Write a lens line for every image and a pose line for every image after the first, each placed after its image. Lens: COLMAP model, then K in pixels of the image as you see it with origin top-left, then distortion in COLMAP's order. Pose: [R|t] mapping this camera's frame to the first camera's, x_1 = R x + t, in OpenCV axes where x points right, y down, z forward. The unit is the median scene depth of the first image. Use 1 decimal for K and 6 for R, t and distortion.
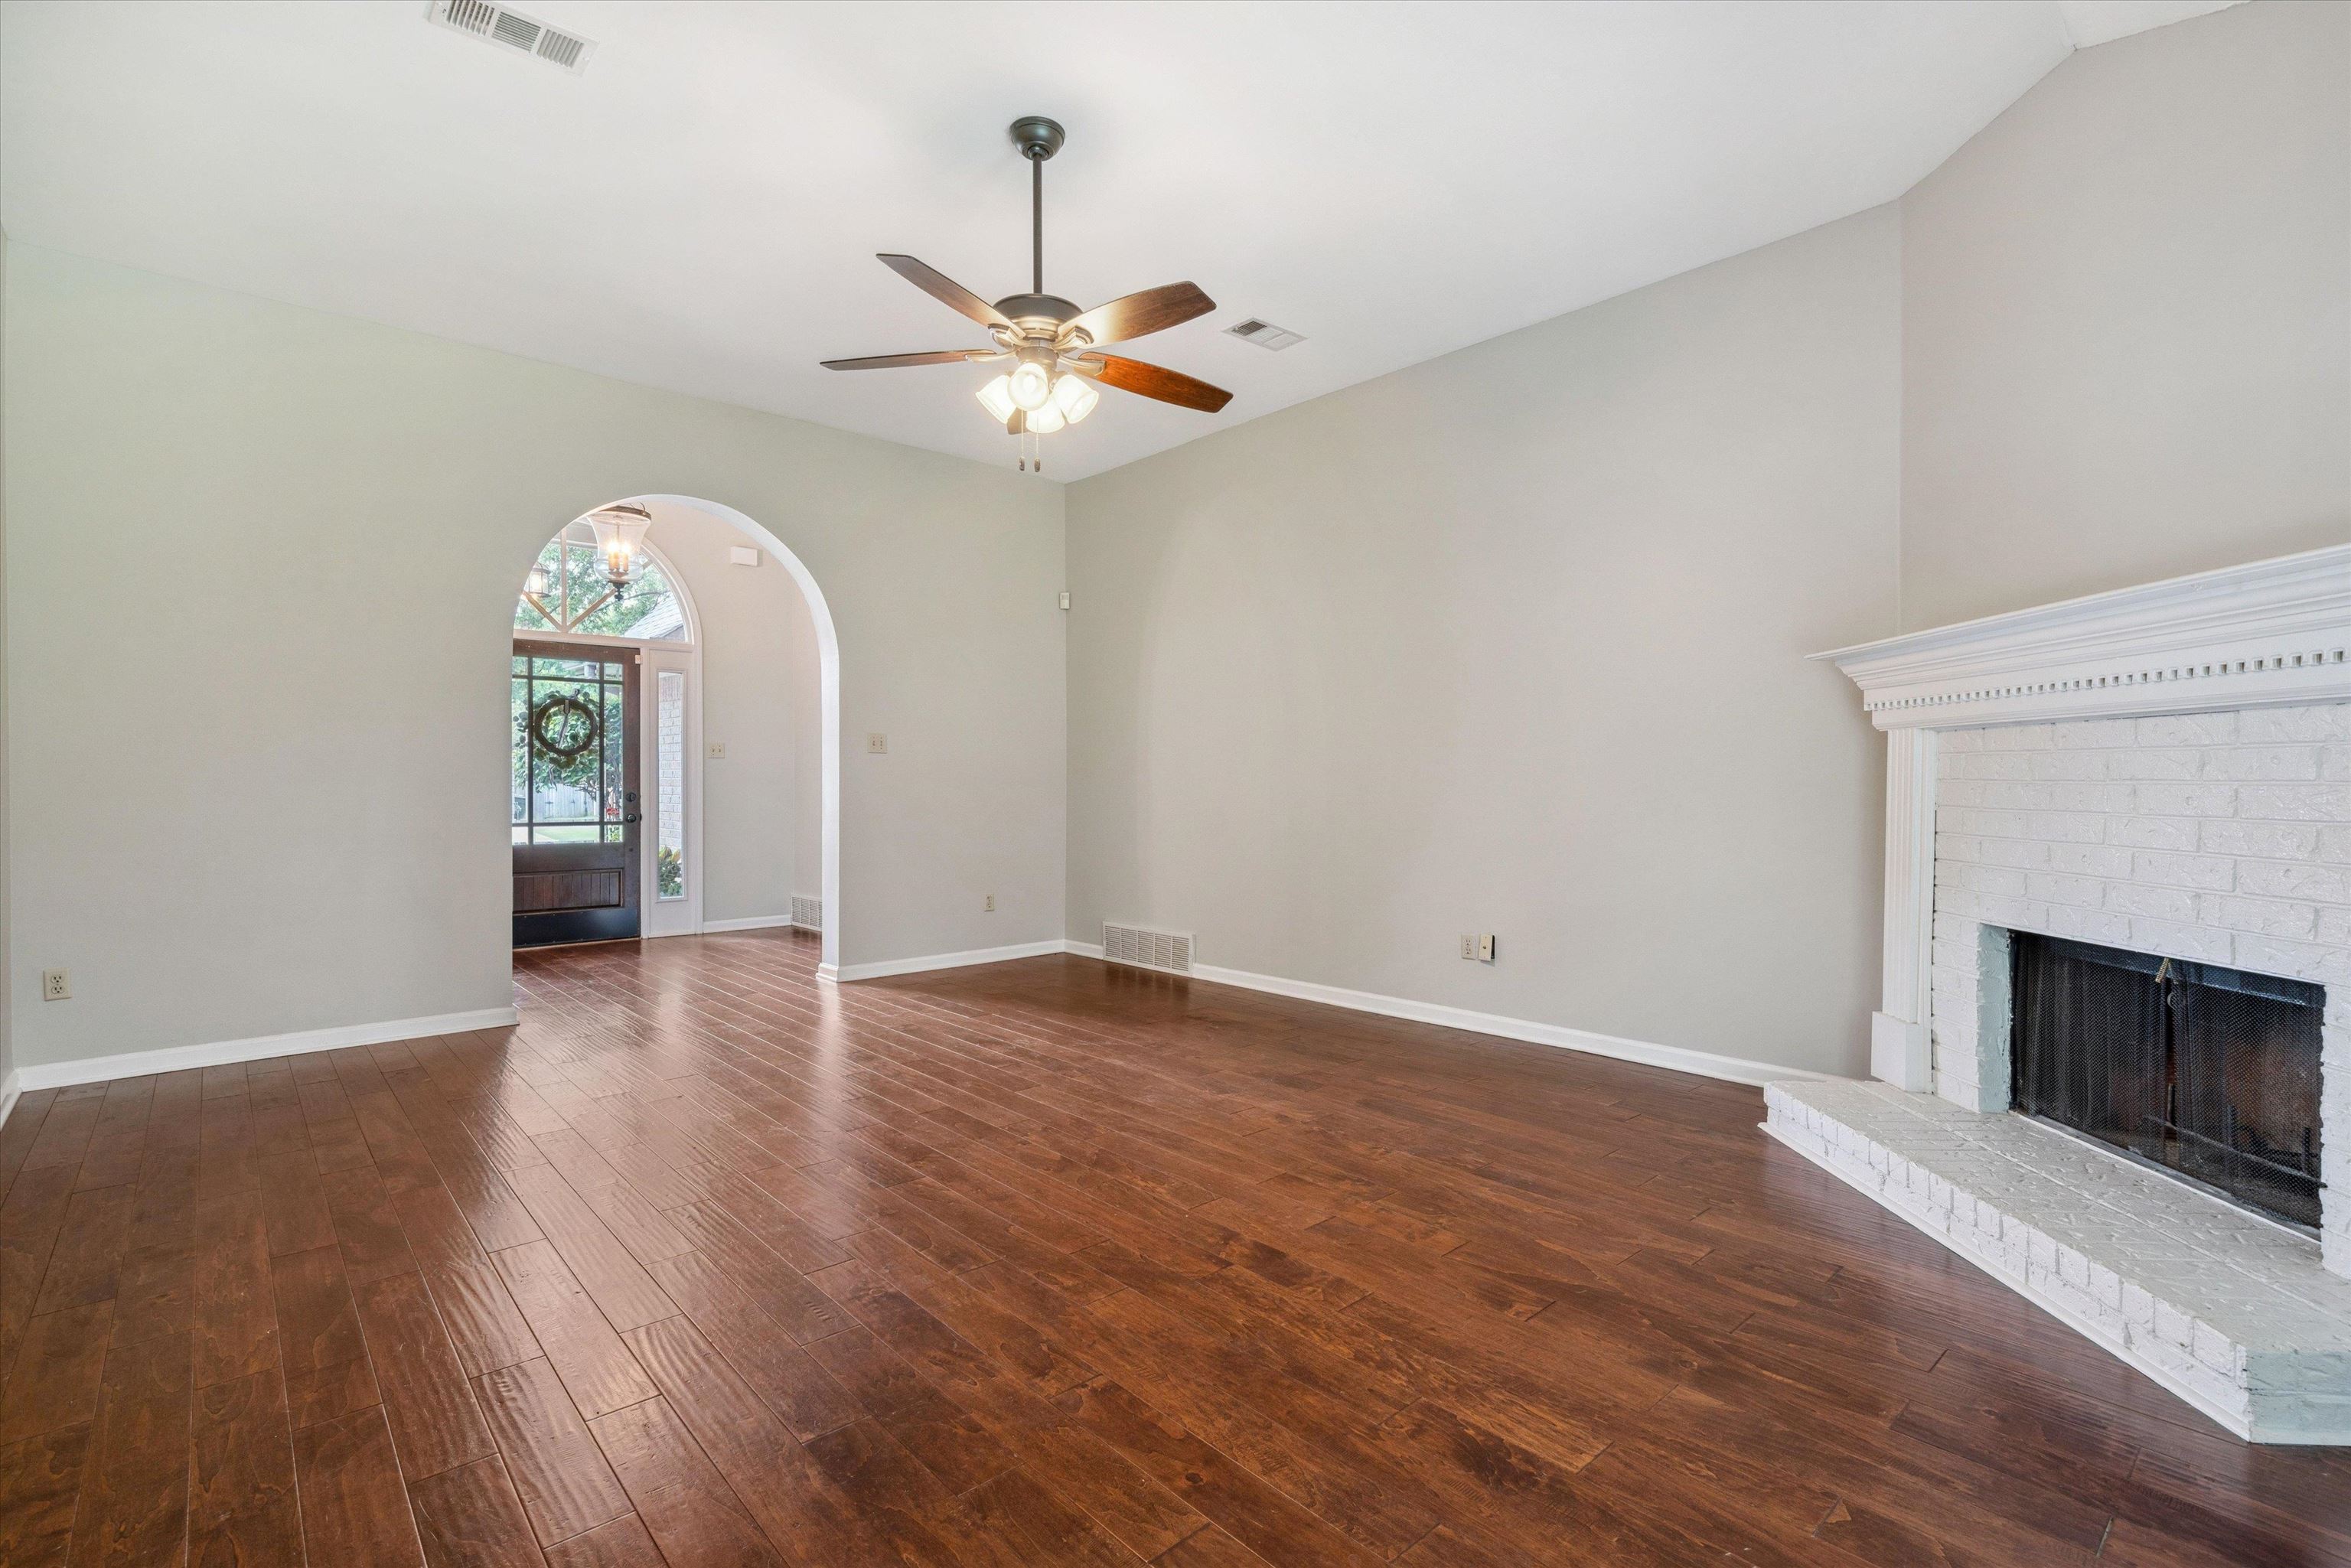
lens RADIAL K [[1081.5, 0, 1173.2], [0, 1081.5, 793.0], [0, 0, 1]] dist [0.002586, -0.000287]
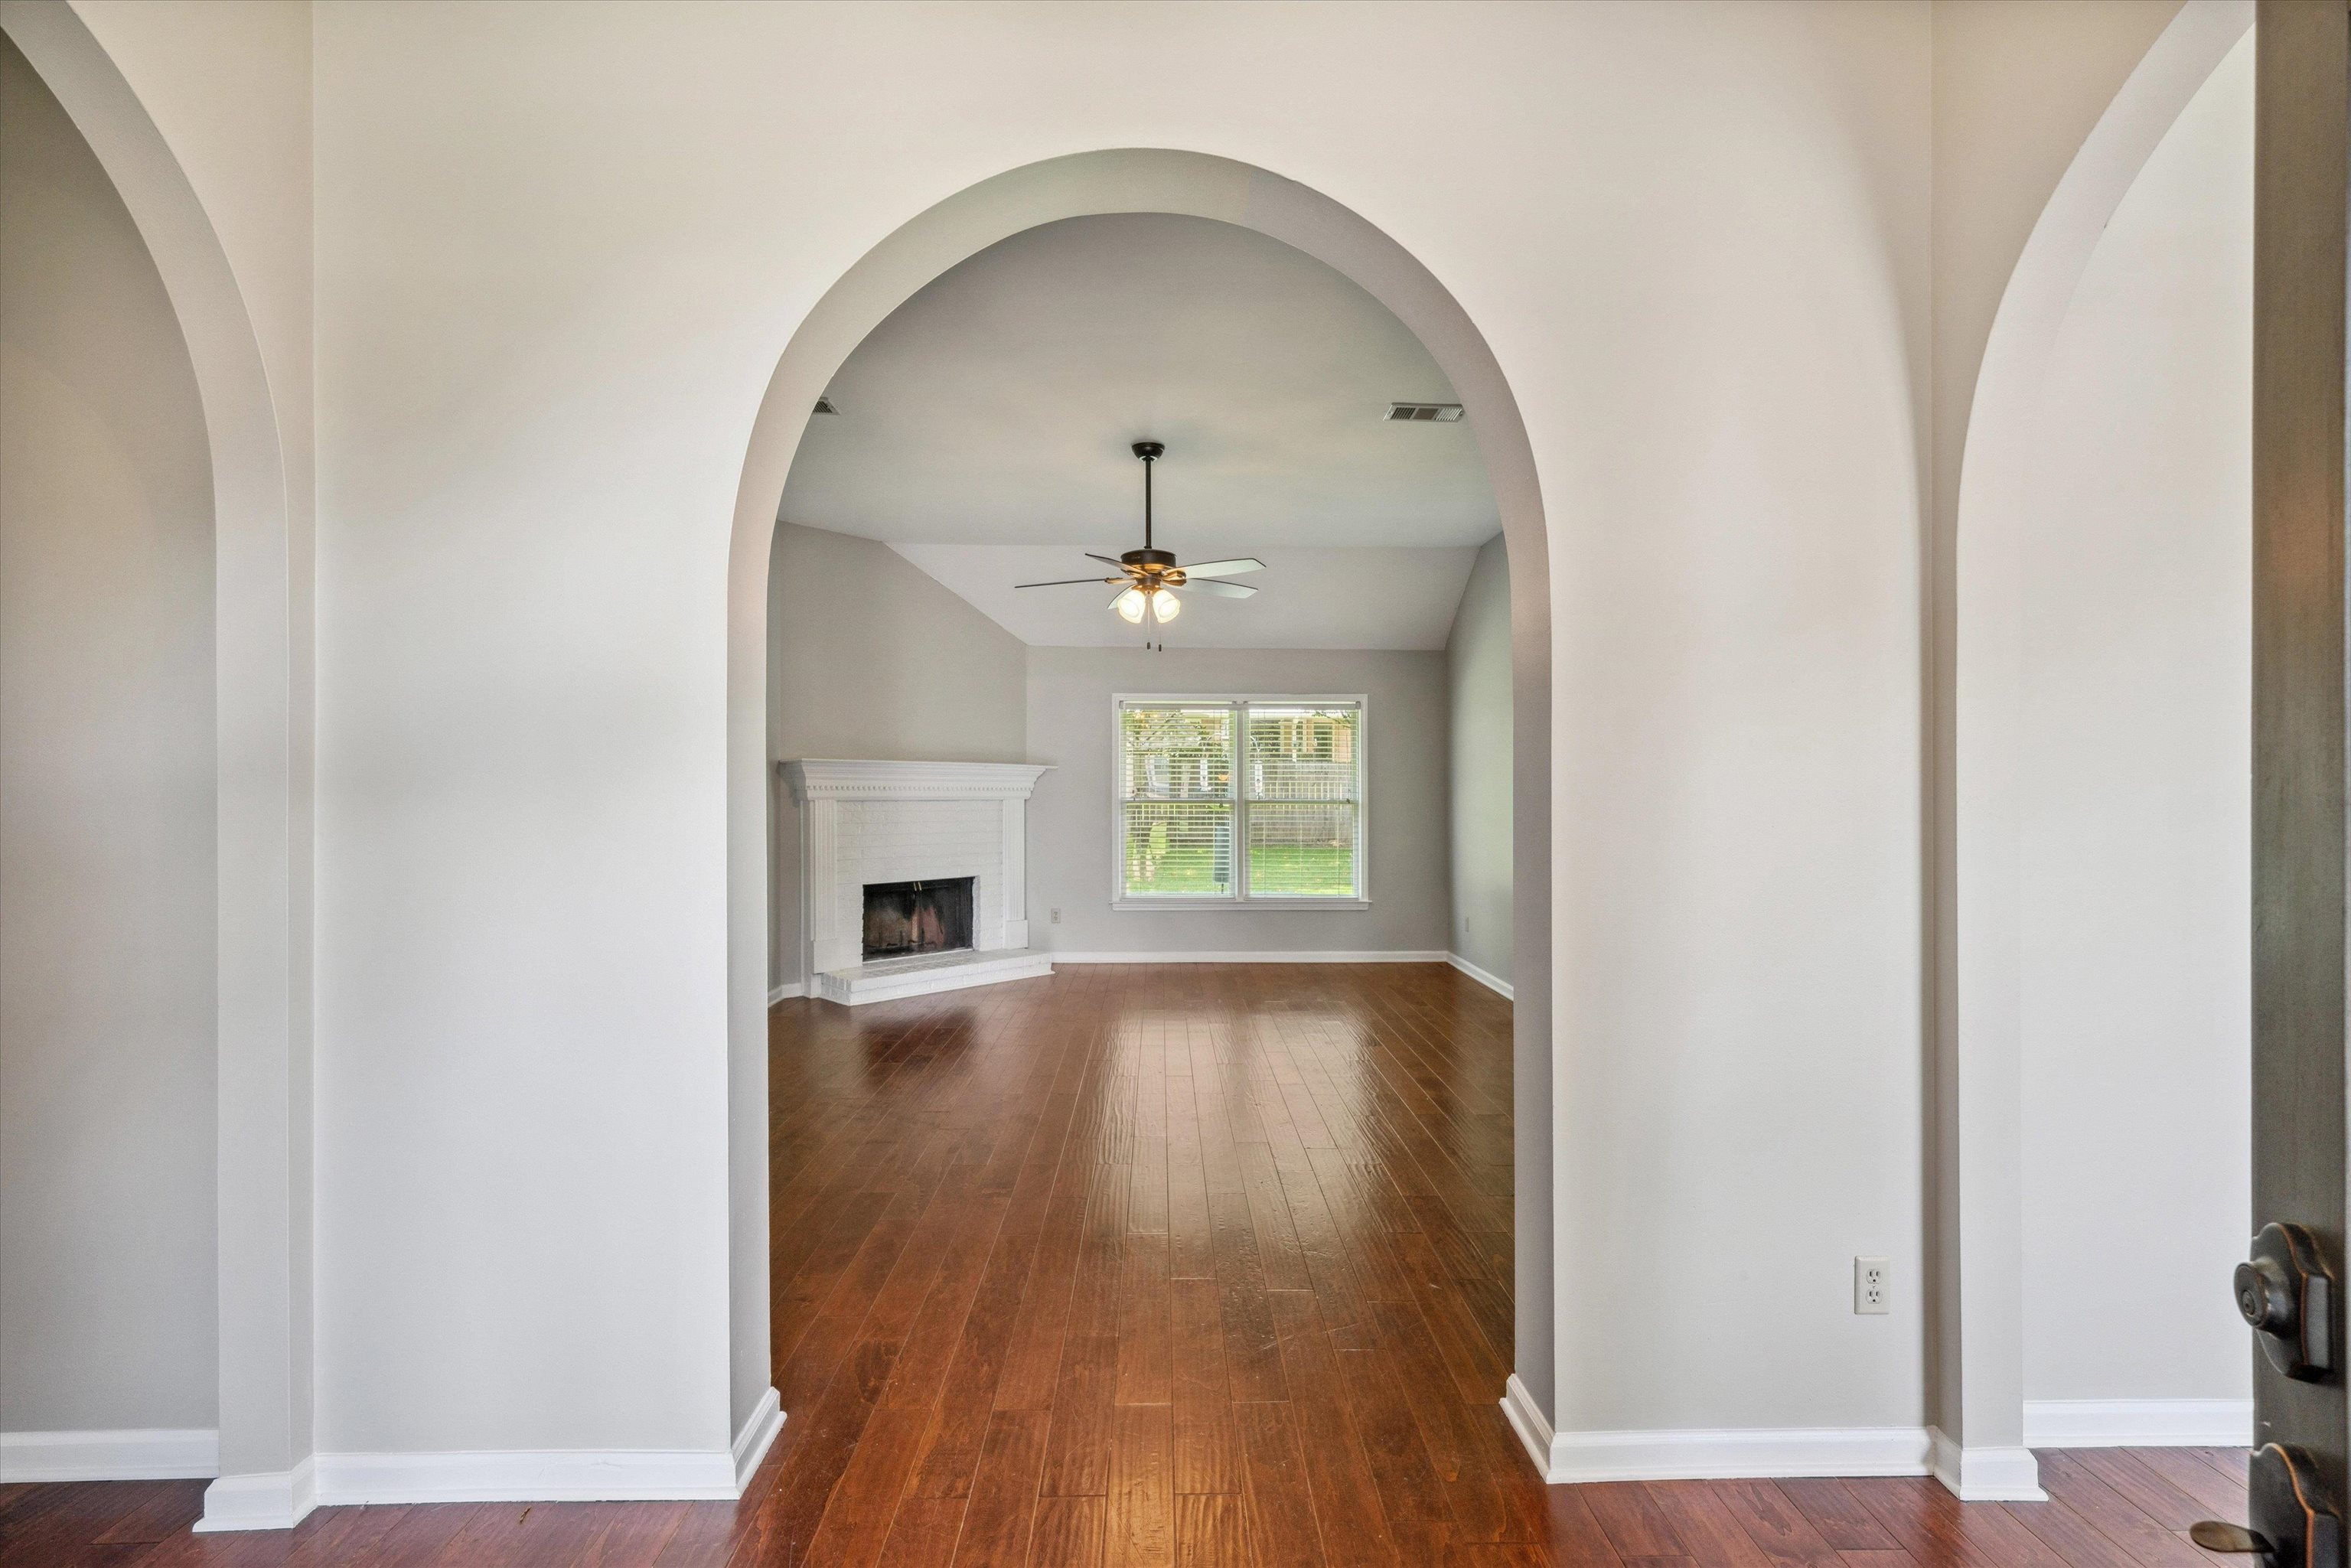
lens RADIAL K [[1081.5, 0, 1187.2], [0, 1081.5, 784.5], [0, 0, 1]] dist [0.002586, -0.000287]
pose [[-0.764219, 0.005144, 0.644936, -0.975460], [0.007153, 0.999974, 0.000501, -0.069595], [-0.644917, 0.004997, -0.764237, 1.756176]]
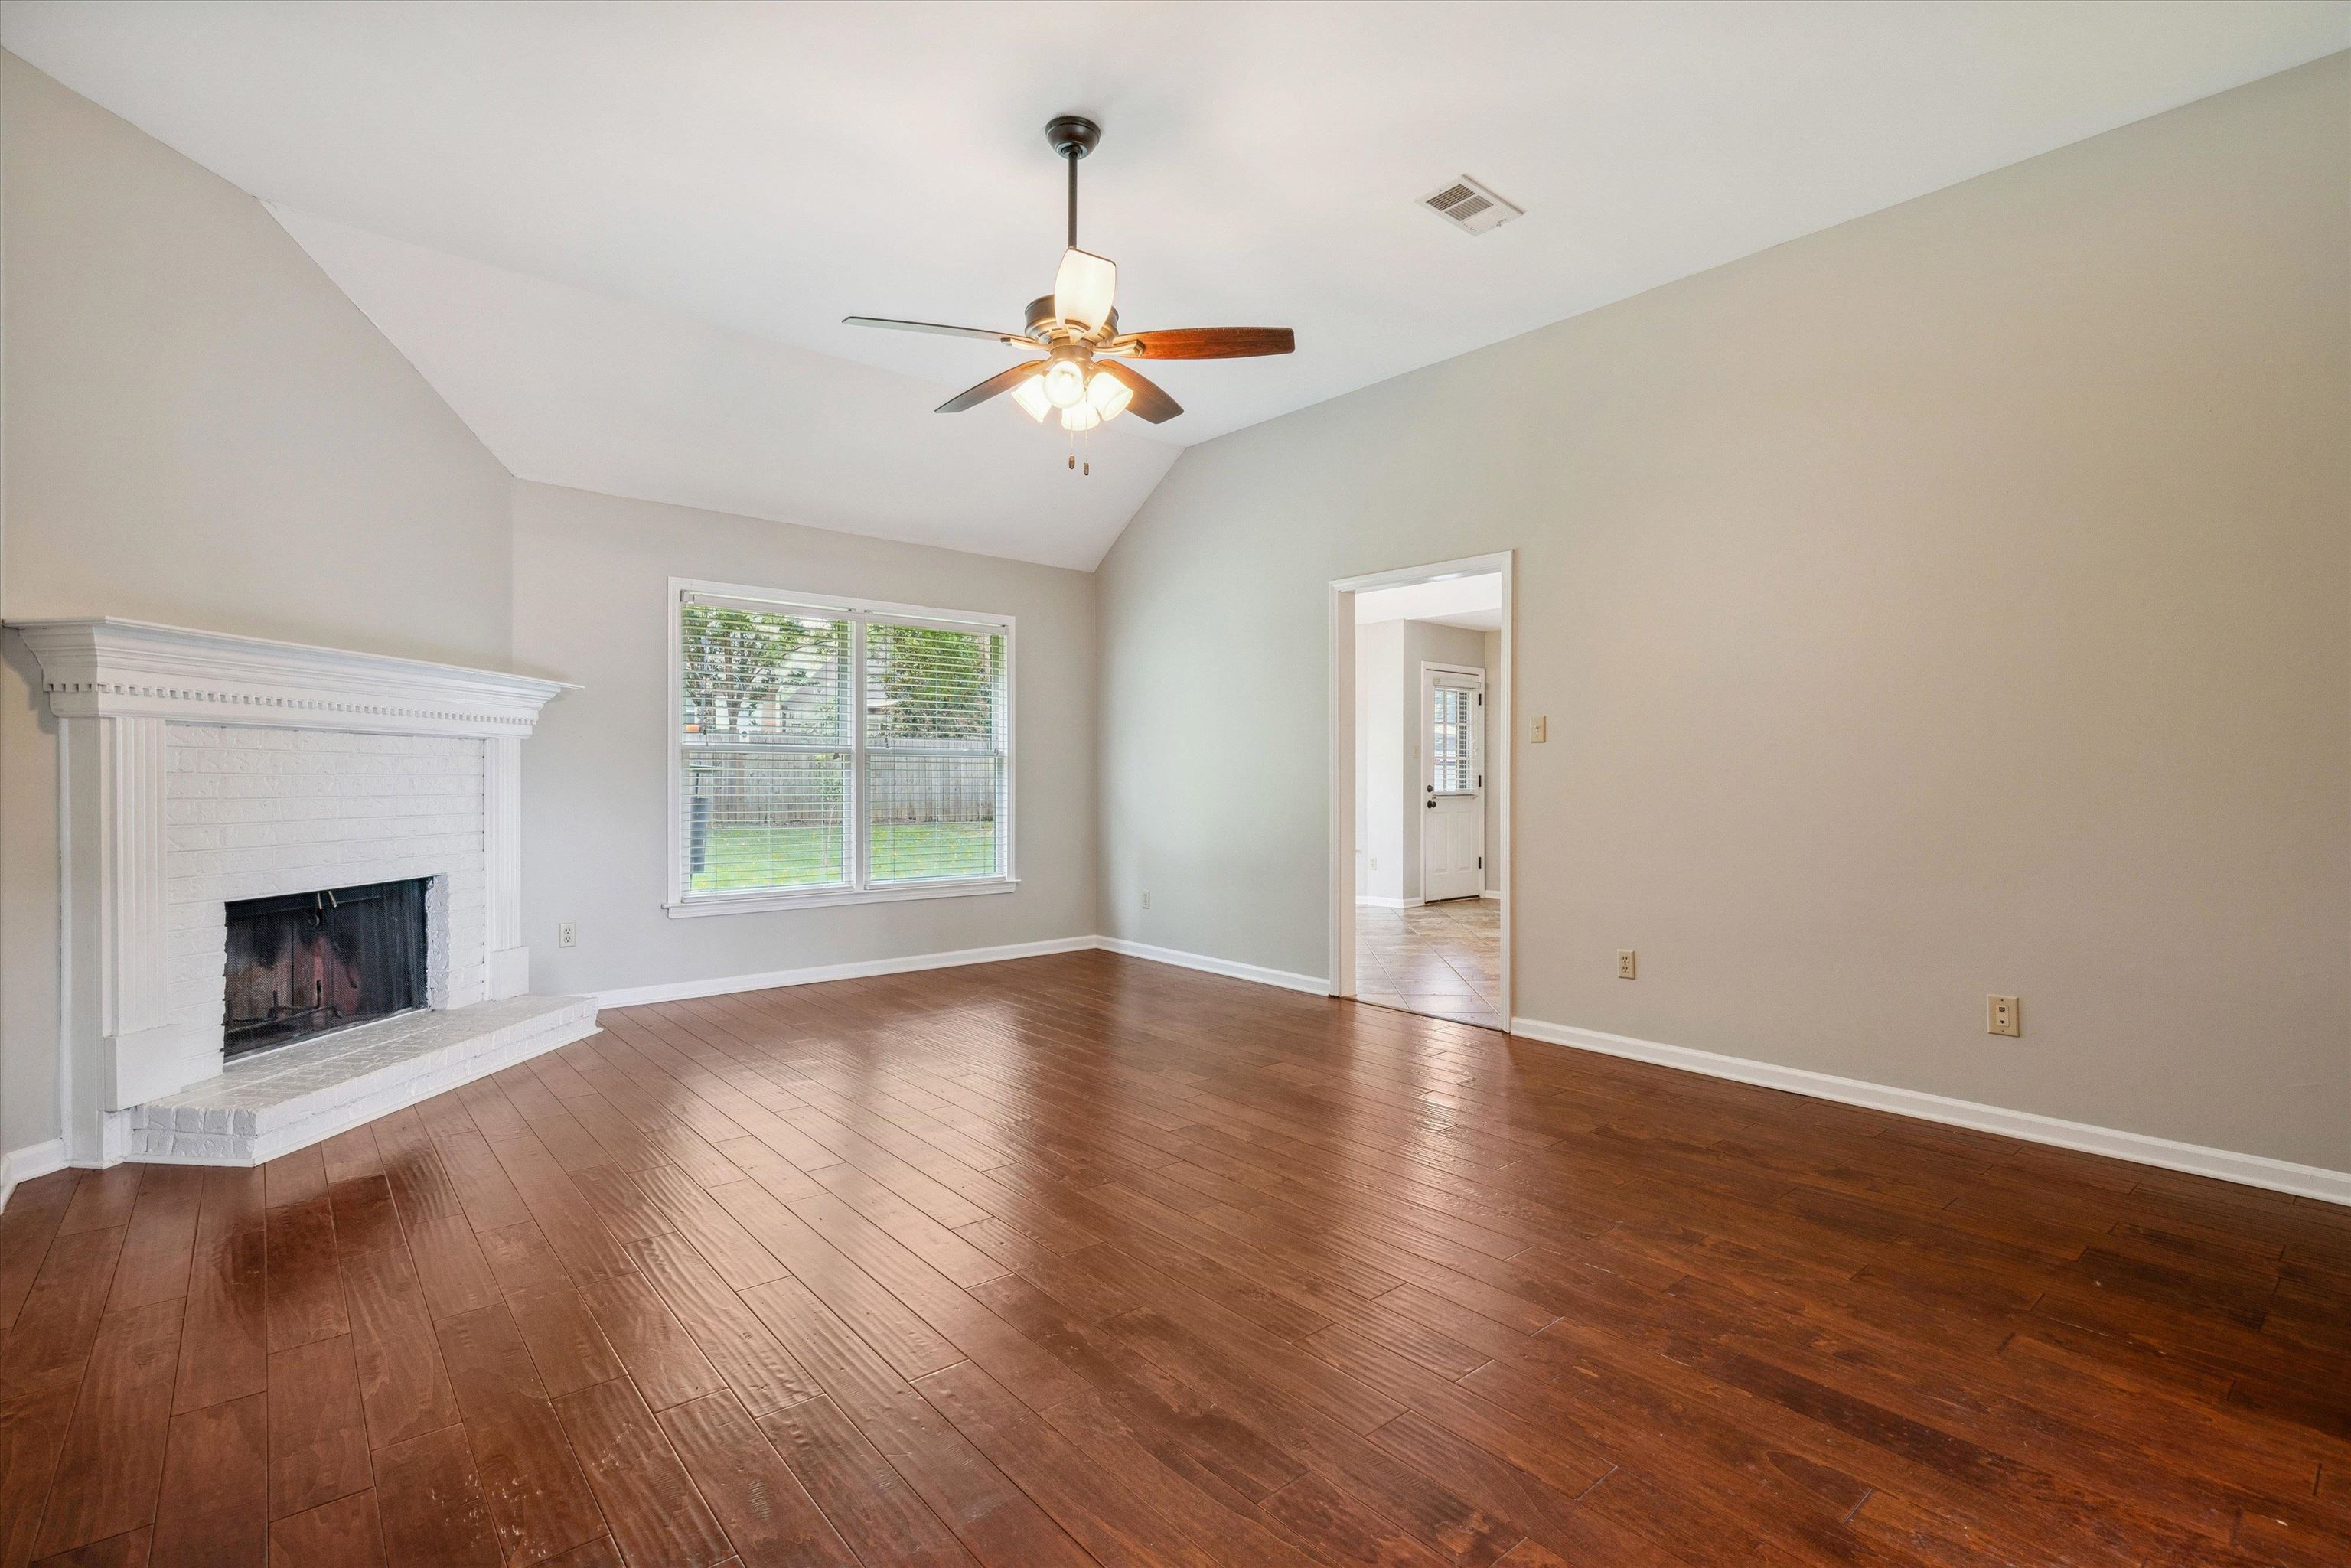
lens RADIAL K [[1081.5, 0, 1190.8], [0, 1081.5, 782.3], [0, 0, 1]] dist [0.002586, -0.000287]
pose [[-0.999861, -0.002618, 0.016485, -0.195403], [-0.002387, 0.999899, 0.014029, -0.015646], [-0.016520, 0.013988, -0.999766, 1.574360]]
